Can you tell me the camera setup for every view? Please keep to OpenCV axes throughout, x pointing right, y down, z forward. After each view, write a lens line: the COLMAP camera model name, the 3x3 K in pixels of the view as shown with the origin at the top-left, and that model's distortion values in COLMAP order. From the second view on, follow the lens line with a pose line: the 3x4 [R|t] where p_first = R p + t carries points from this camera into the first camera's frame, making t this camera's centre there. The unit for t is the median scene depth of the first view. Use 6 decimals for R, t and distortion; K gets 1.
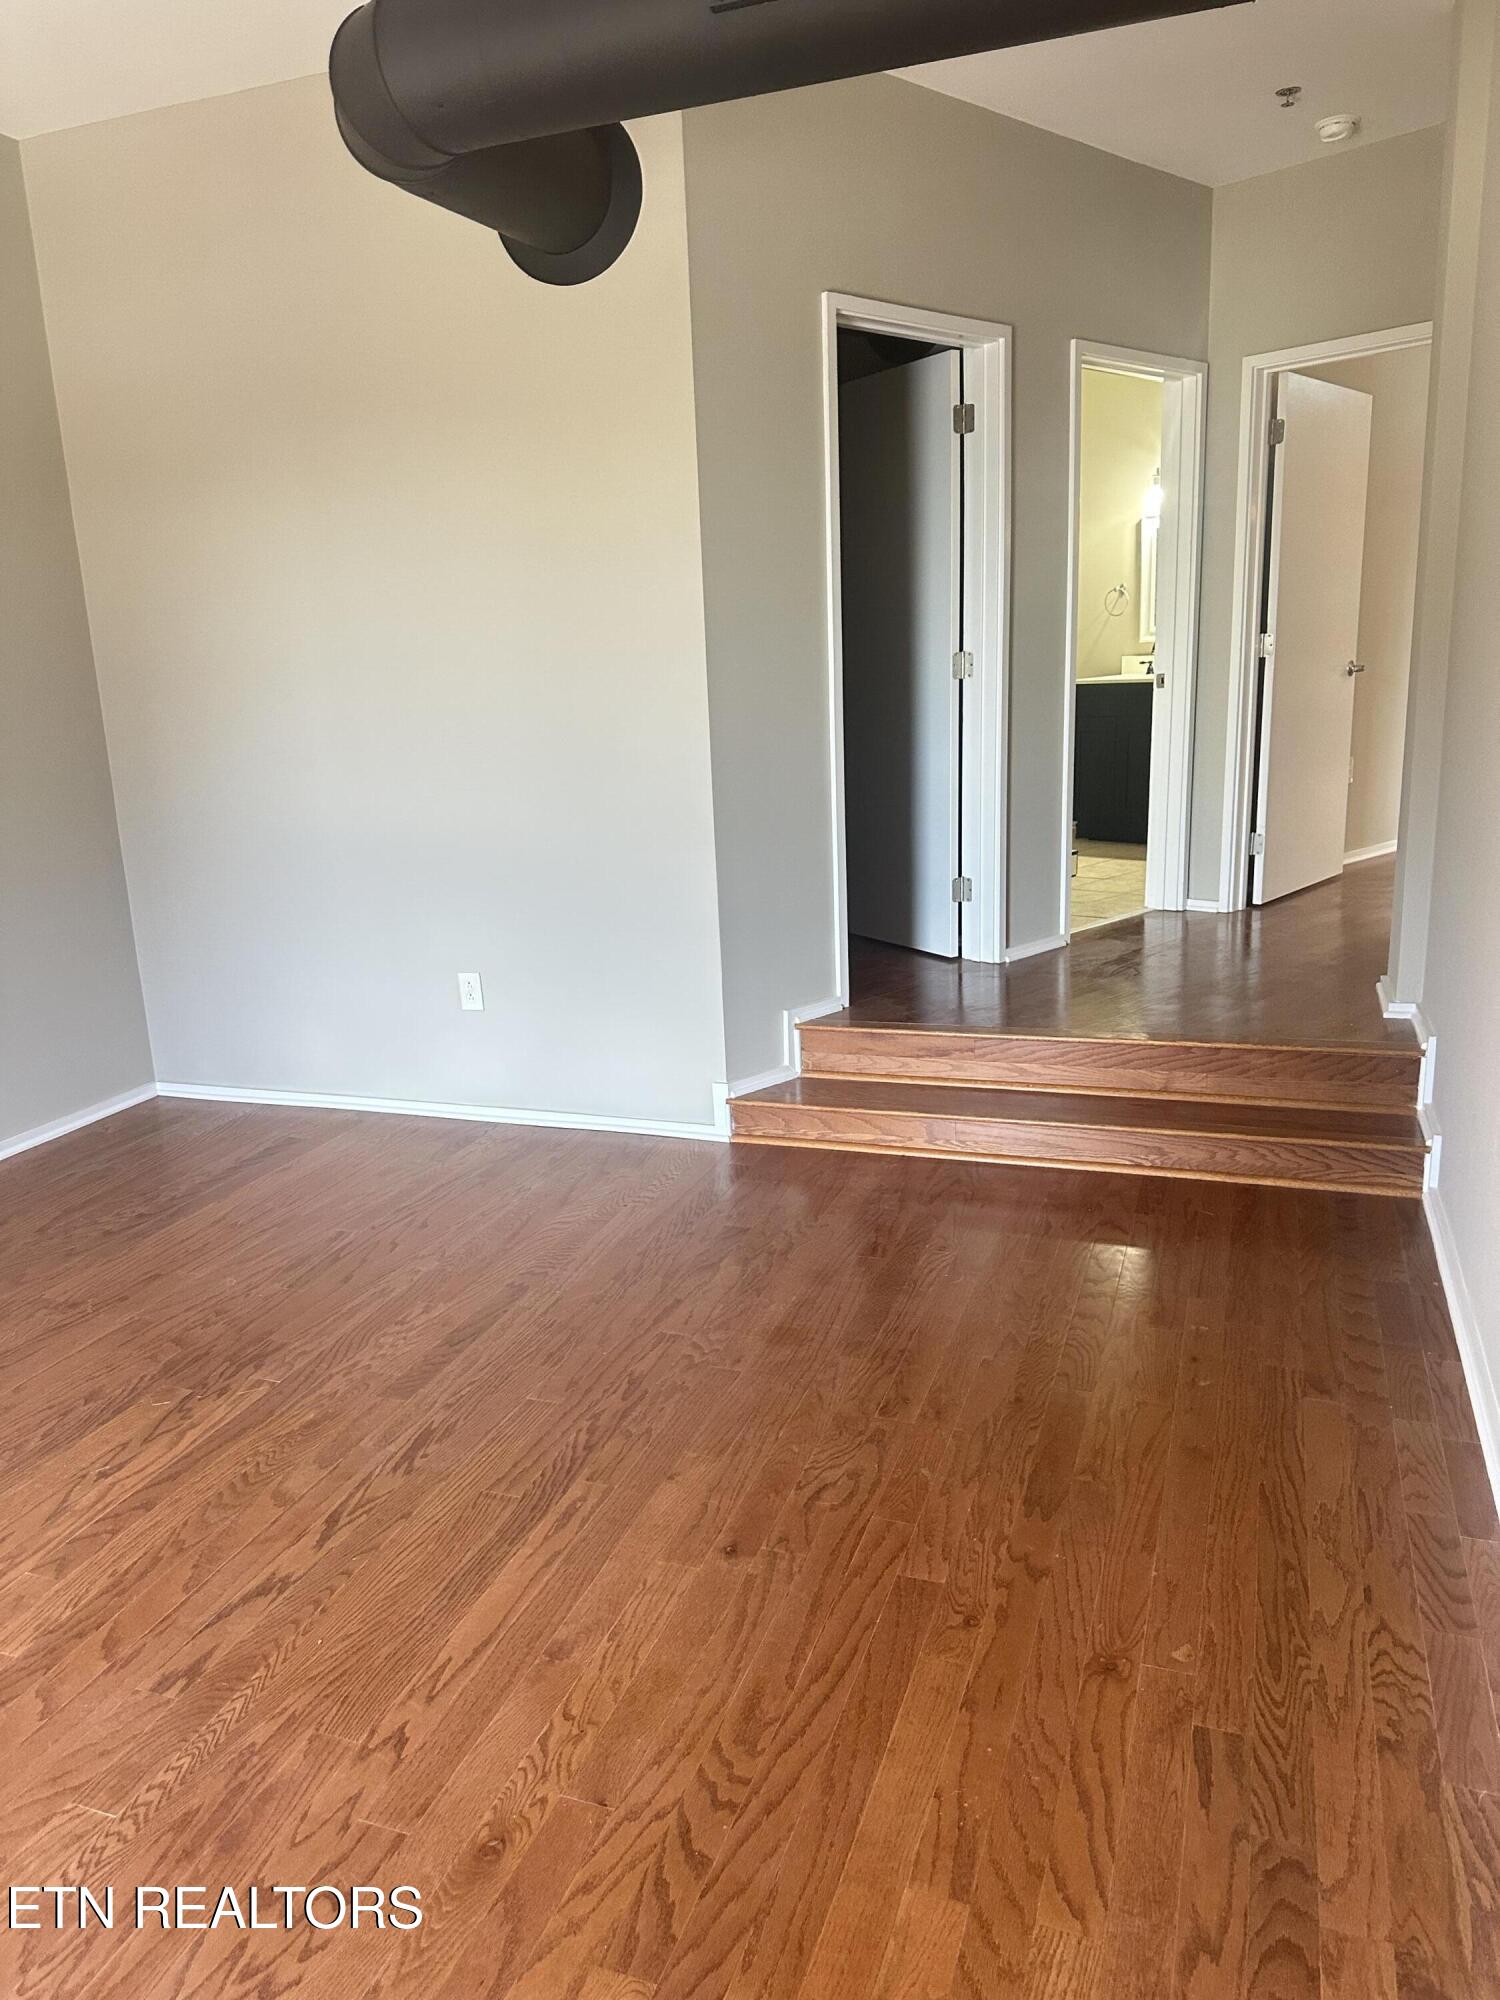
lens RADIAL K [[1404.6, 0, 749.2], [0, 1404.6, 1017.8], [0, 0, 1]] dist [0.028217, -0.030808]
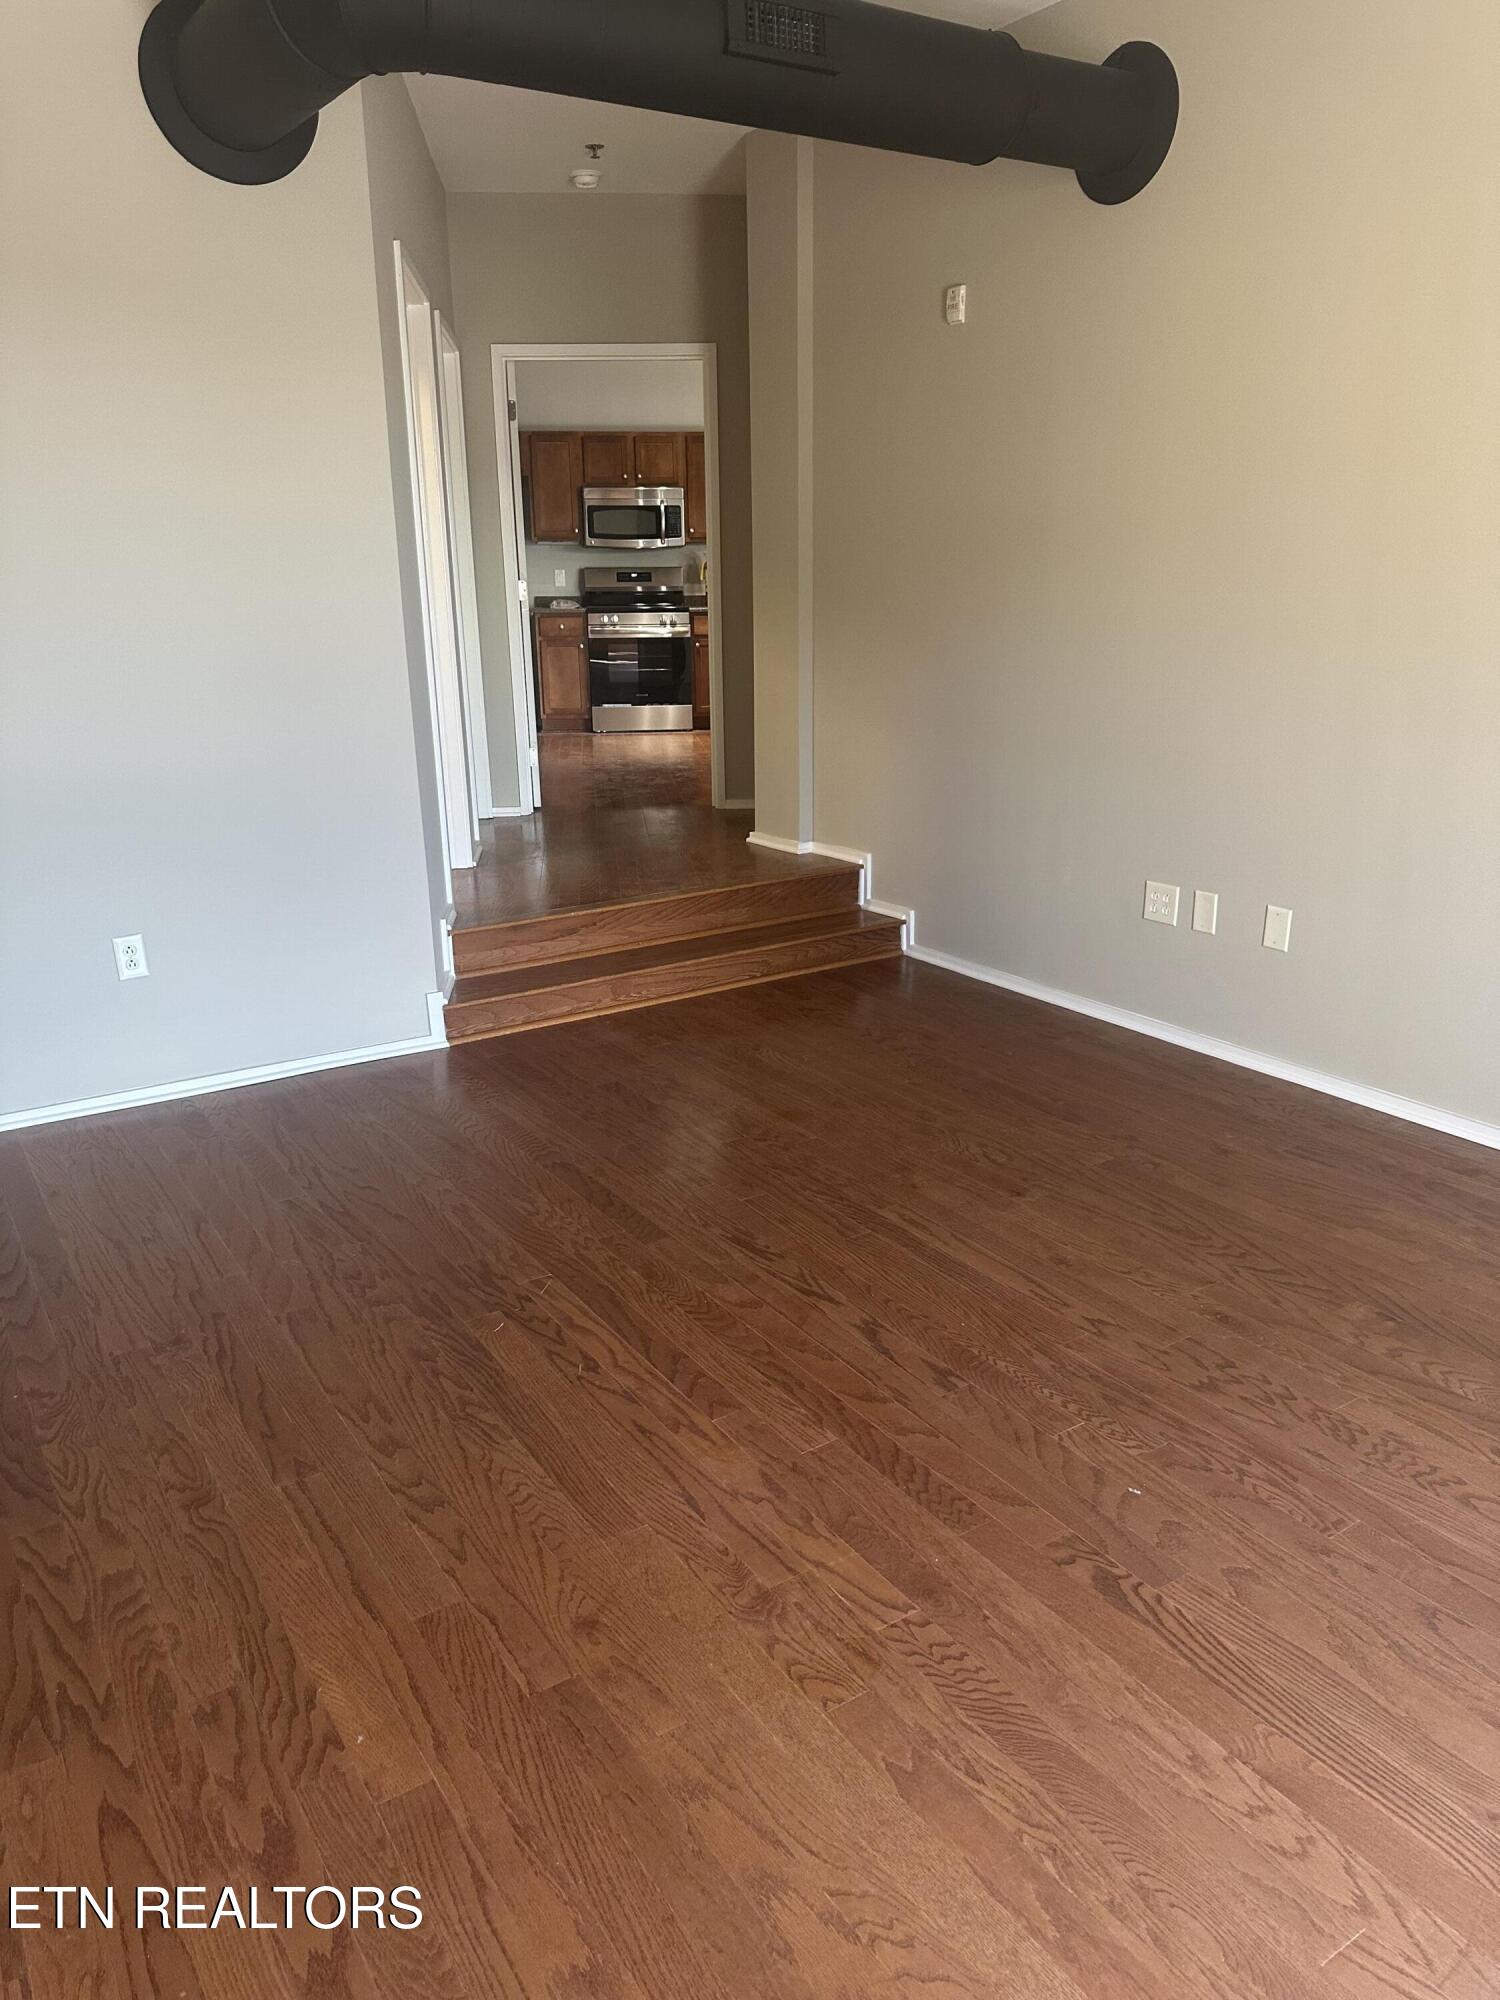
lens RADIAL K [[1404.6, 0, 763.9], [0, 1404.6, 994.2], [0, 0, 1]] dist [0.028217, -0.030808]
pose [[0.604363, -0.197738, 0.771781, -0.745251], [0.201743, 0.975122, 0.091856, 0.002303], [-0.770744, 0.100187, 0.629219, 0.179865]]
